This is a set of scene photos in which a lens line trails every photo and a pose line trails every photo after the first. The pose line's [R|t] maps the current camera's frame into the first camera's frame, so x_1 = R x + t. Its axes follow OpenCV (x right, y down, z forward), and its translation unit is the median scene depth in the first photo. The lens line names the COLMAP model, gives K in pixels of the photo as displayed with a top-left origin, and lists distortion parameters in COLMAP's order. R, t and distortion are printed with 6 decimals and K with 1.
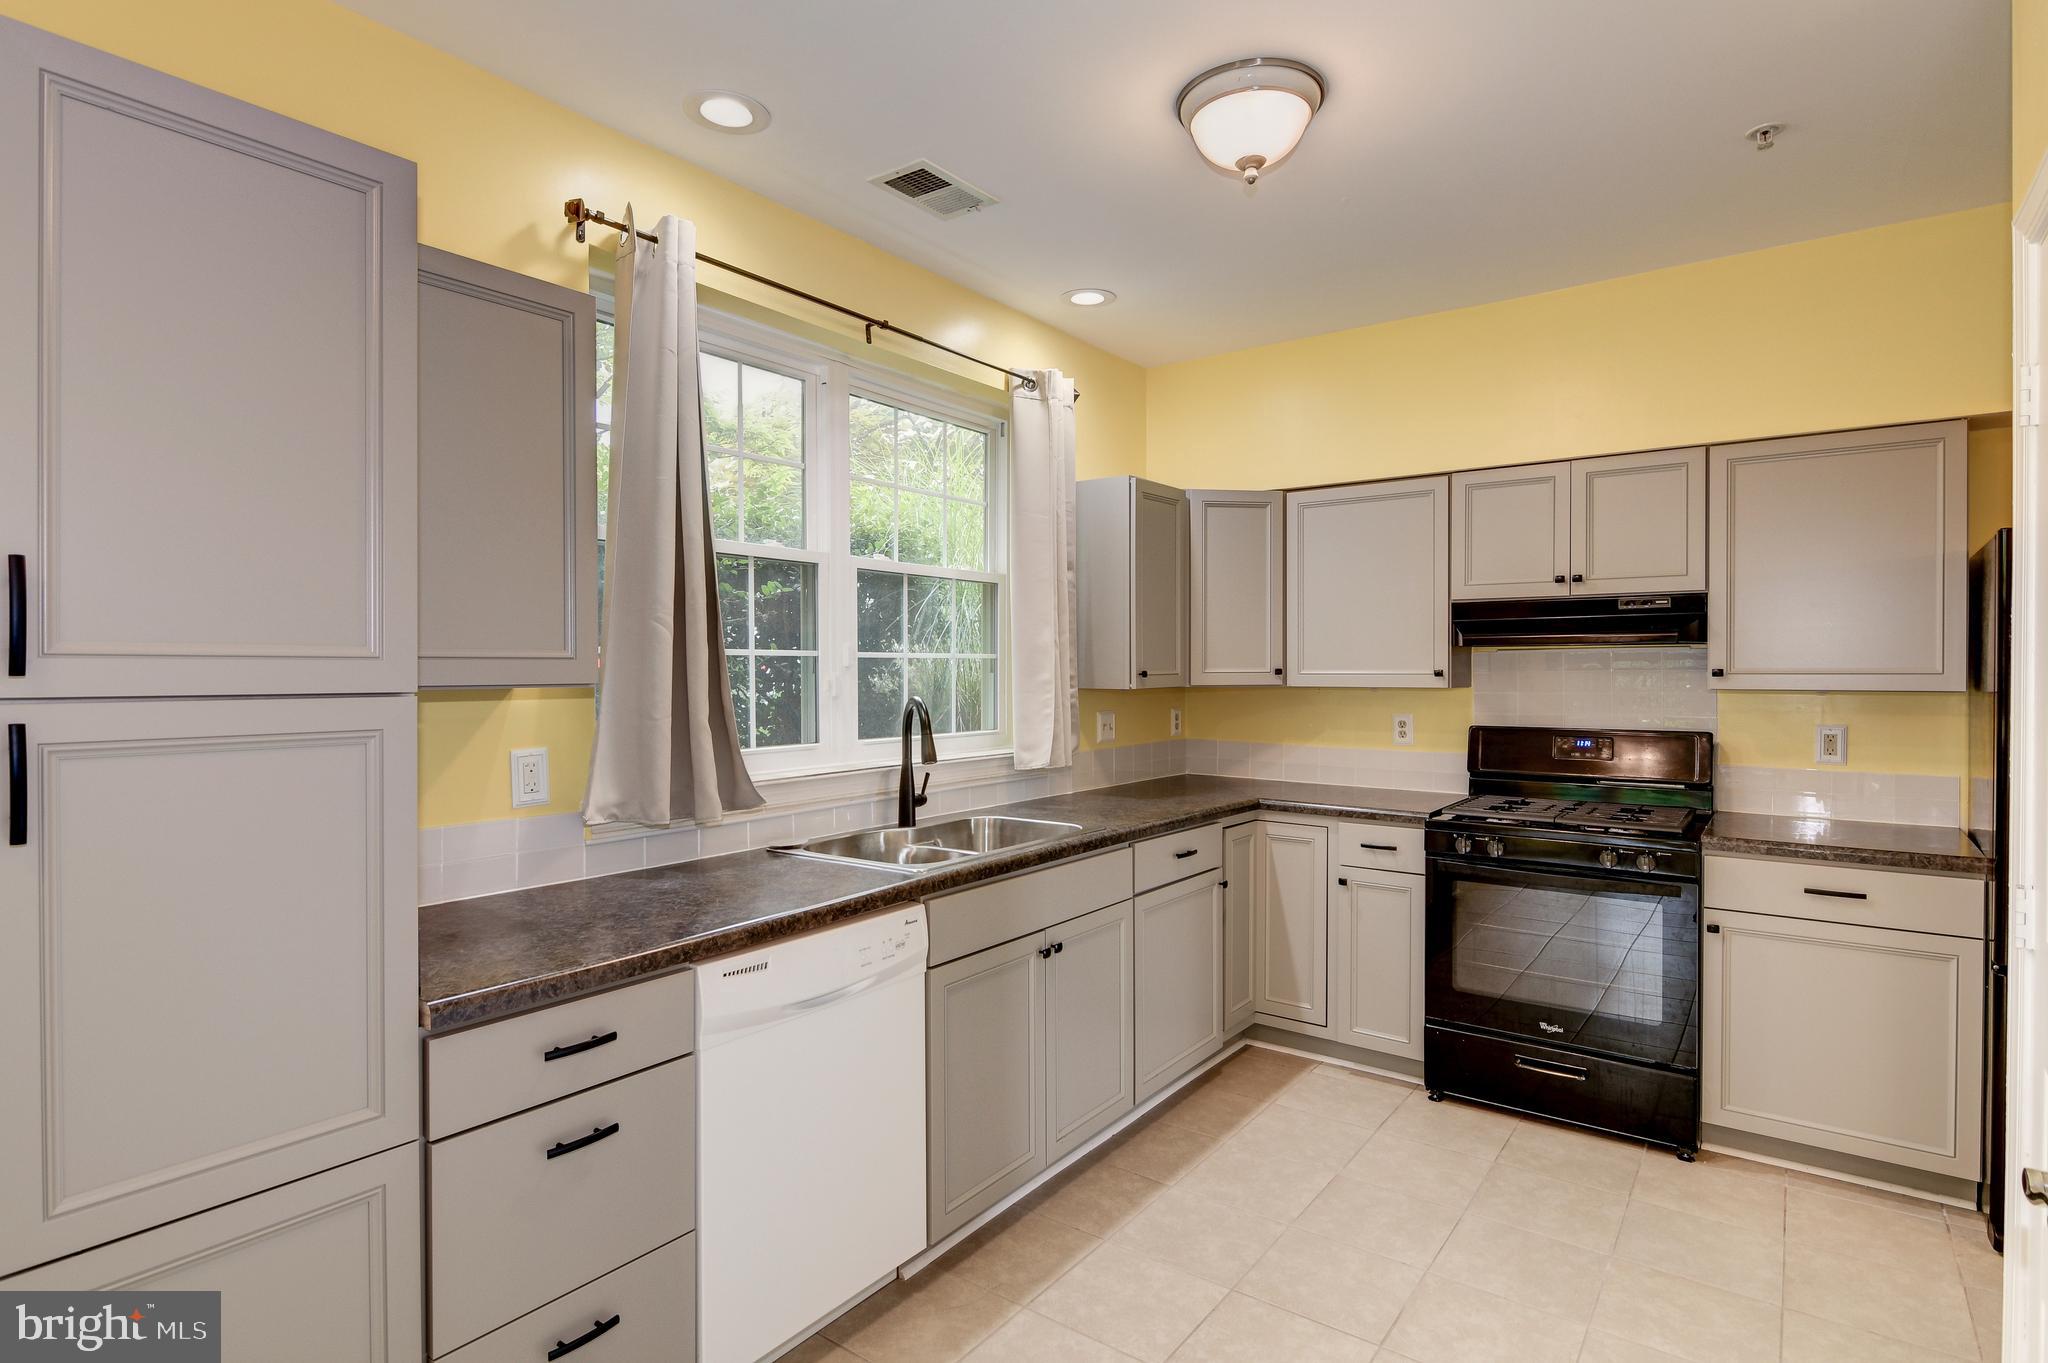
lens RADIAL K [[1031.6, 0, 1011.6], [0, 1031.6, 672.6], [0, 0, 1]] dist [0.005009, -0.008480]
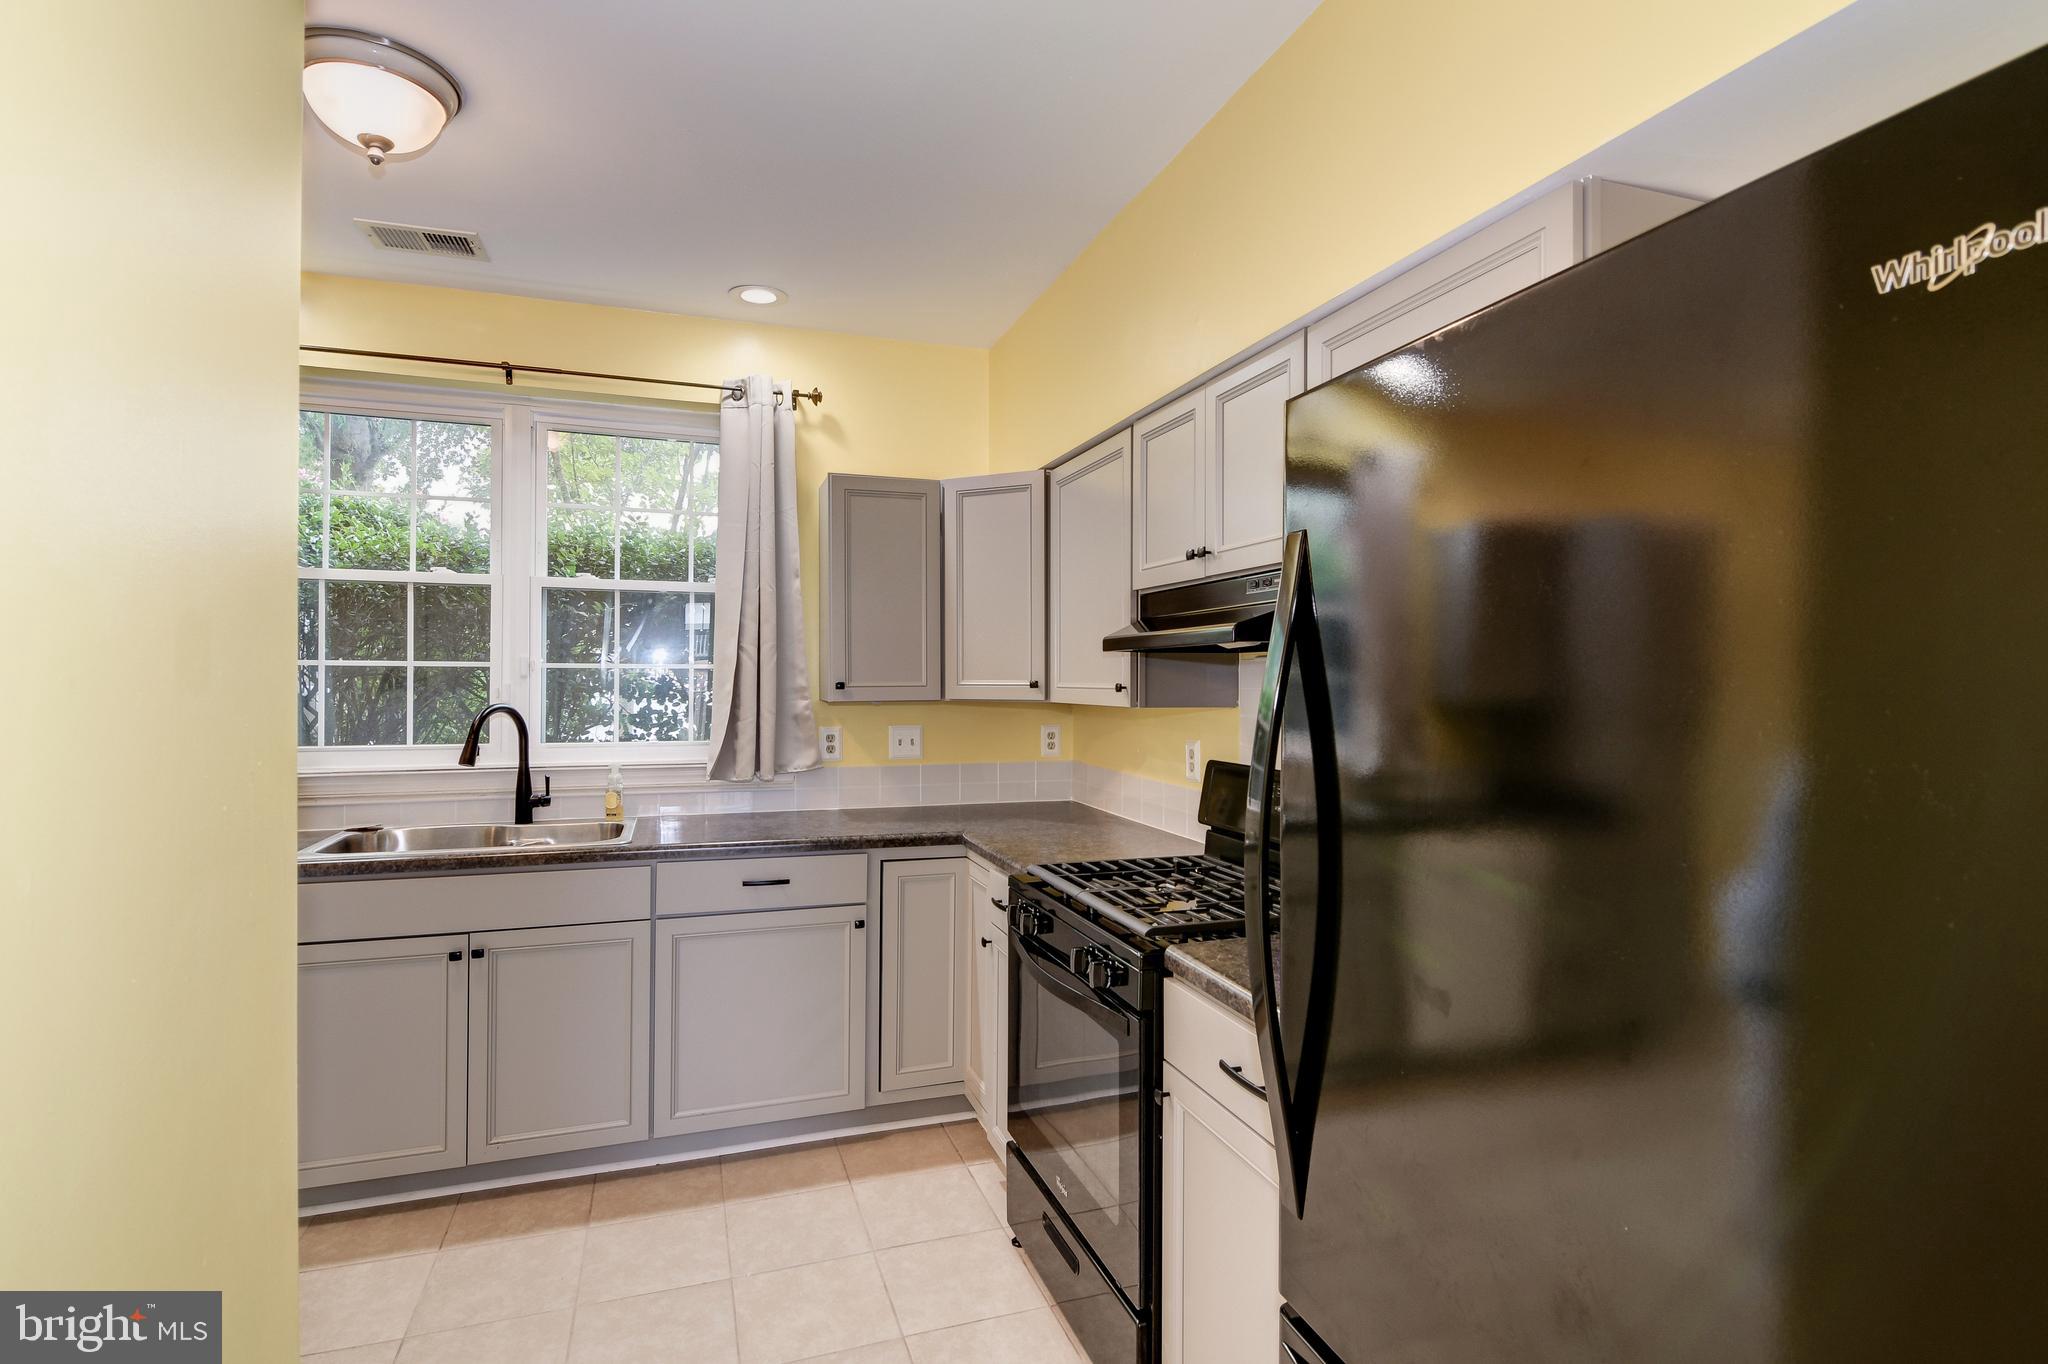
lens RADIAL K [[982.3, 0, 990.4], [0, 982.3, 673.0], [0, 0, 1]] dist [0.005397, -0.007555]
pose [[0.832622, 0.000526, -0.553841, 0.827692], [-0.006076, 0.999948, -0.008185, -0.004037], [0.553808, 0.010180, 0.832582, 0.387632]]
